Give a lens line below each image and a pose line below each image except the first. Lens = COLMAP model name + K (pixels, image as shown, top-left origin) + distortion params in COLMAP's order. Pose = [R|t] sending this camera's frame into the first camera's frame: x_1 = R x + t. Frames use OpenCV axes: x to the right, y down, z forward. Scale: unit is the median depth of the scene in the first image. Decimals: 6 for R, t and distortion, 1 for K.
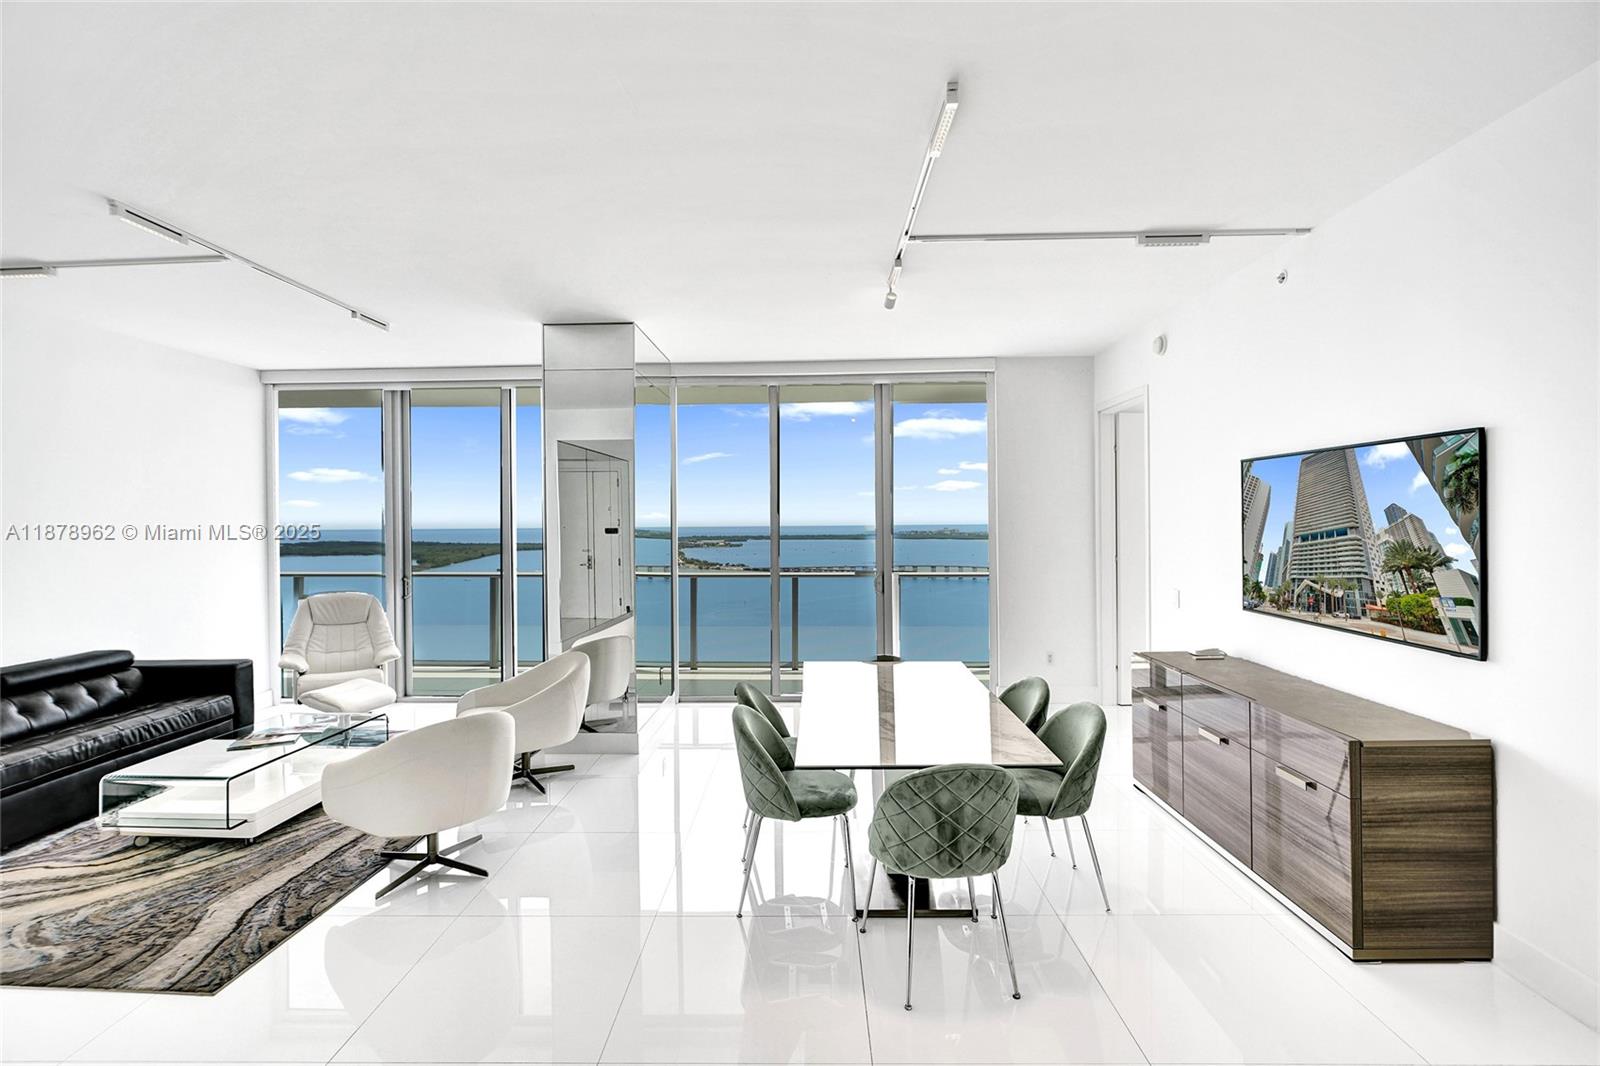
lens RADIAL K [[732.8, 0, 799.0], [0, 732.8, 521.9], [0, 0, 1]] dist [-0.002151, 0.000217]
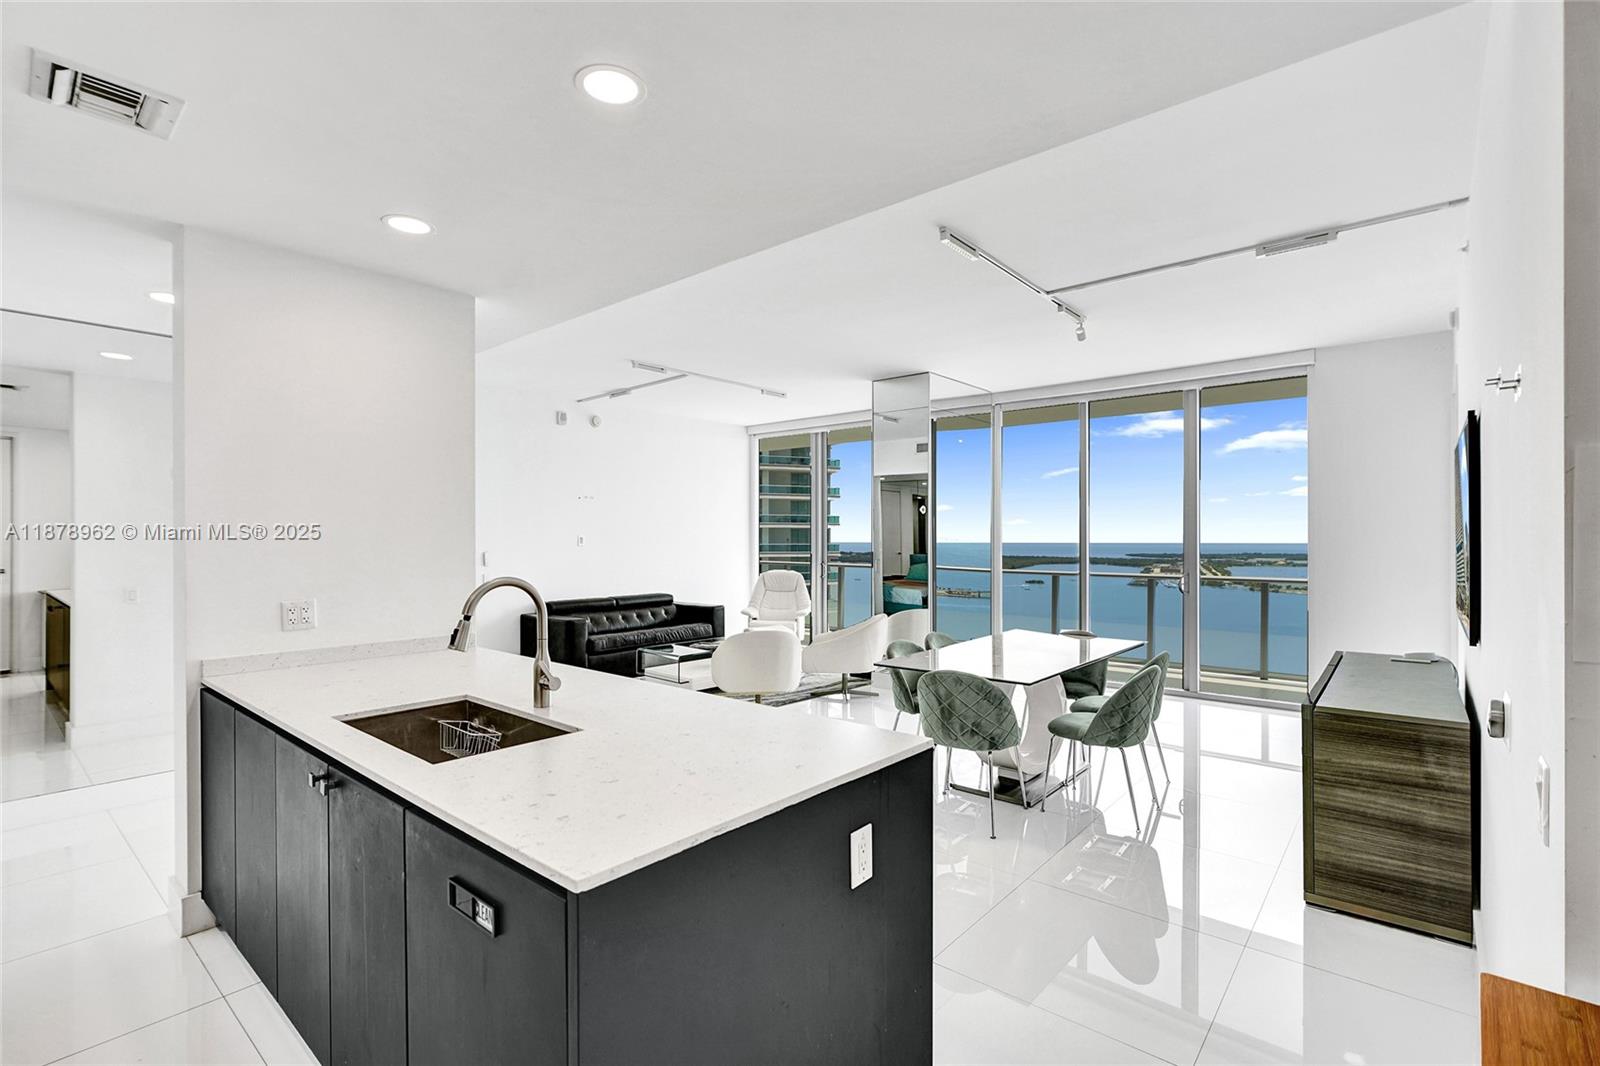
lens RADIAL K [[737.4, 0, 805.9], [0, 737.4, 530.3], [0, 0, 1]] dist [-0.004059, -0.000488]
pose [[0.777223, 0.003750, -0.629214, 0.662630], [-0.007603, 0.999965, -0.003432, 0.033790], [0.629179, 0.007452, 0.777225, -0.266264]]
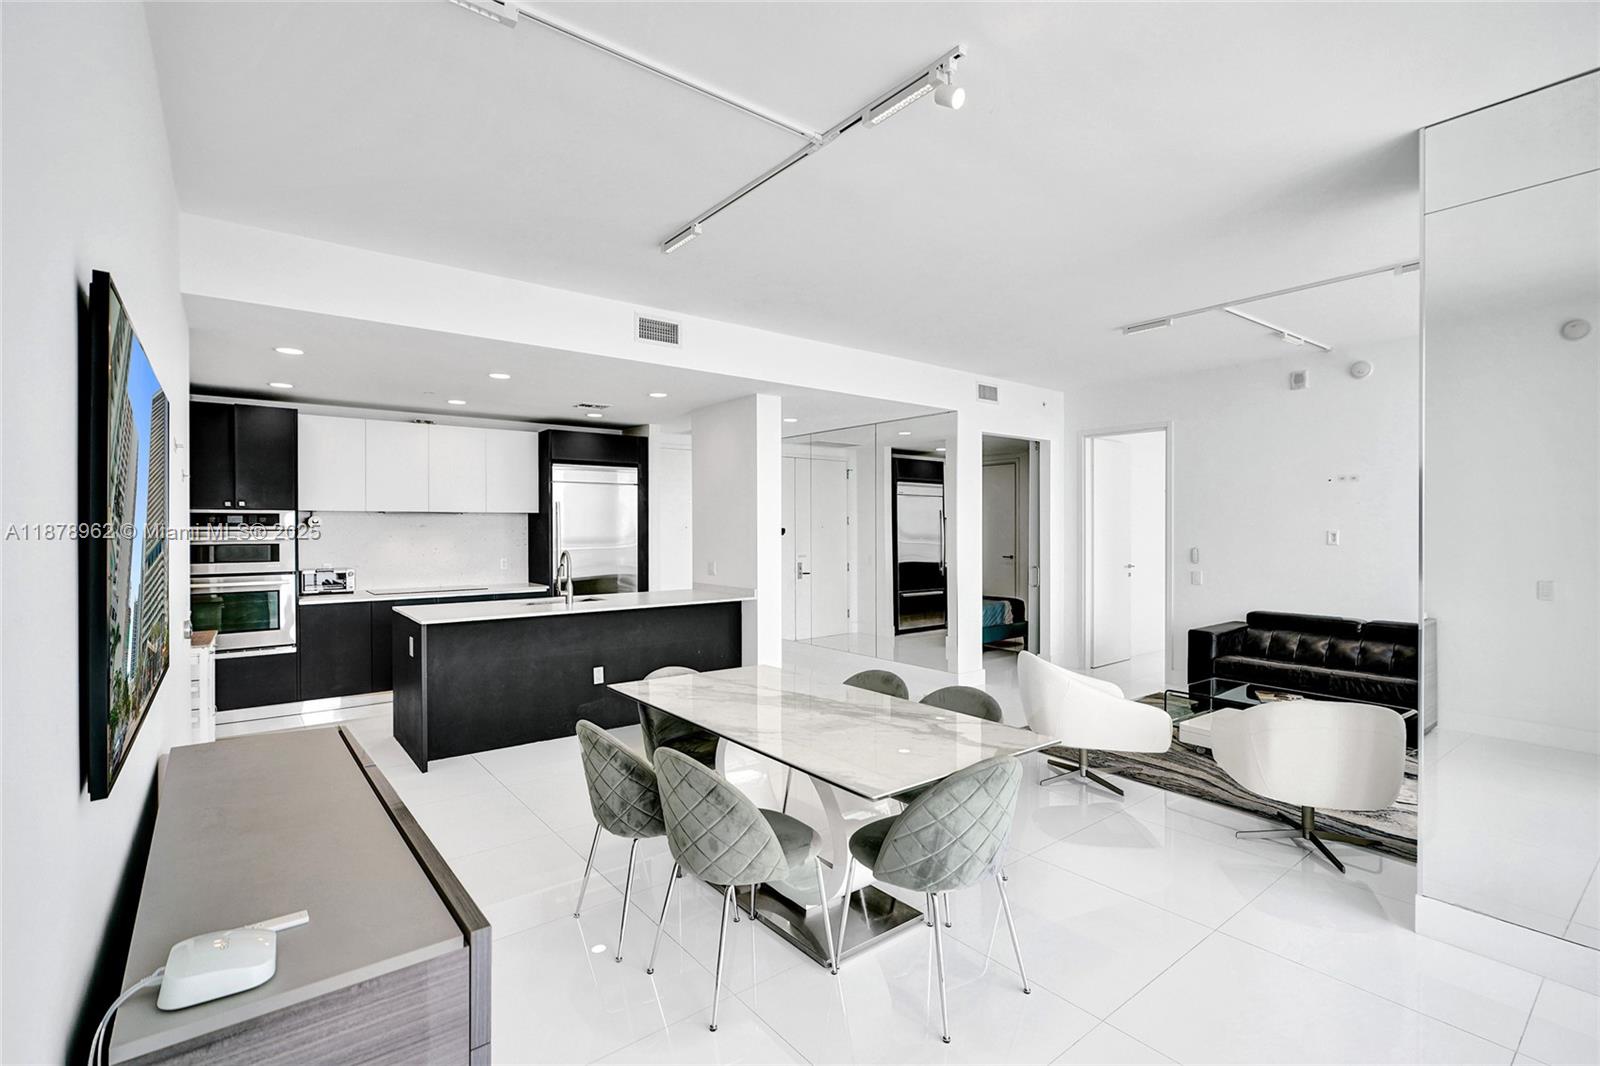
lens RADIAL K [[744.2, 0, 800.0], [0, 744.2, 533.0], [0, 0, 1]] dist [-0.004248, 0.000550]
pose [[-0.777071, 0.012806, -0.629282, 0.699307], [0.010082, 0.999918, 0.007899, 0.026355], [0.629332, -0.000206, -0.777137, 1.707071]]
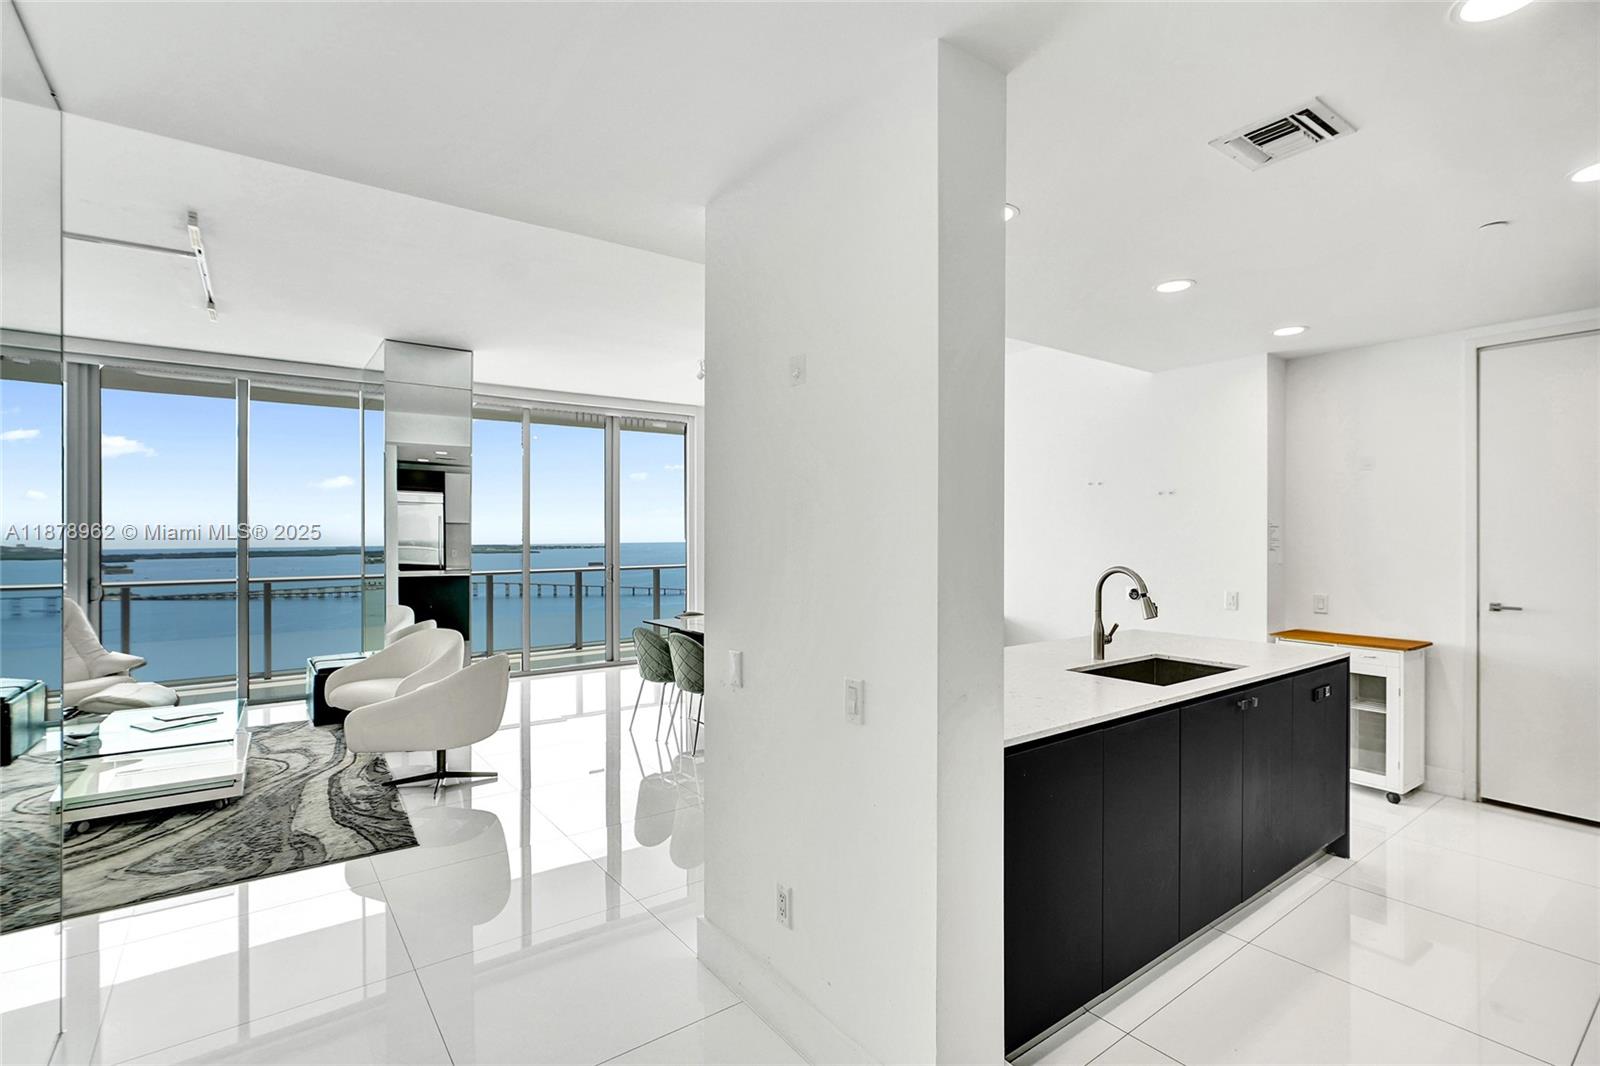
lens RADIAL K [[744.2, 0, 800.0], [0, 744.2, 533.0], [0, 0, 1]] dist [-0.004248, 0.000550]
pose [[0.792277, 0.010806, 0.610066, -0.799570], [-0.007606, 0.999940, -0.007834, 0.041668], [-0.610114, 0.001566, 0.792312, -0.413703]]
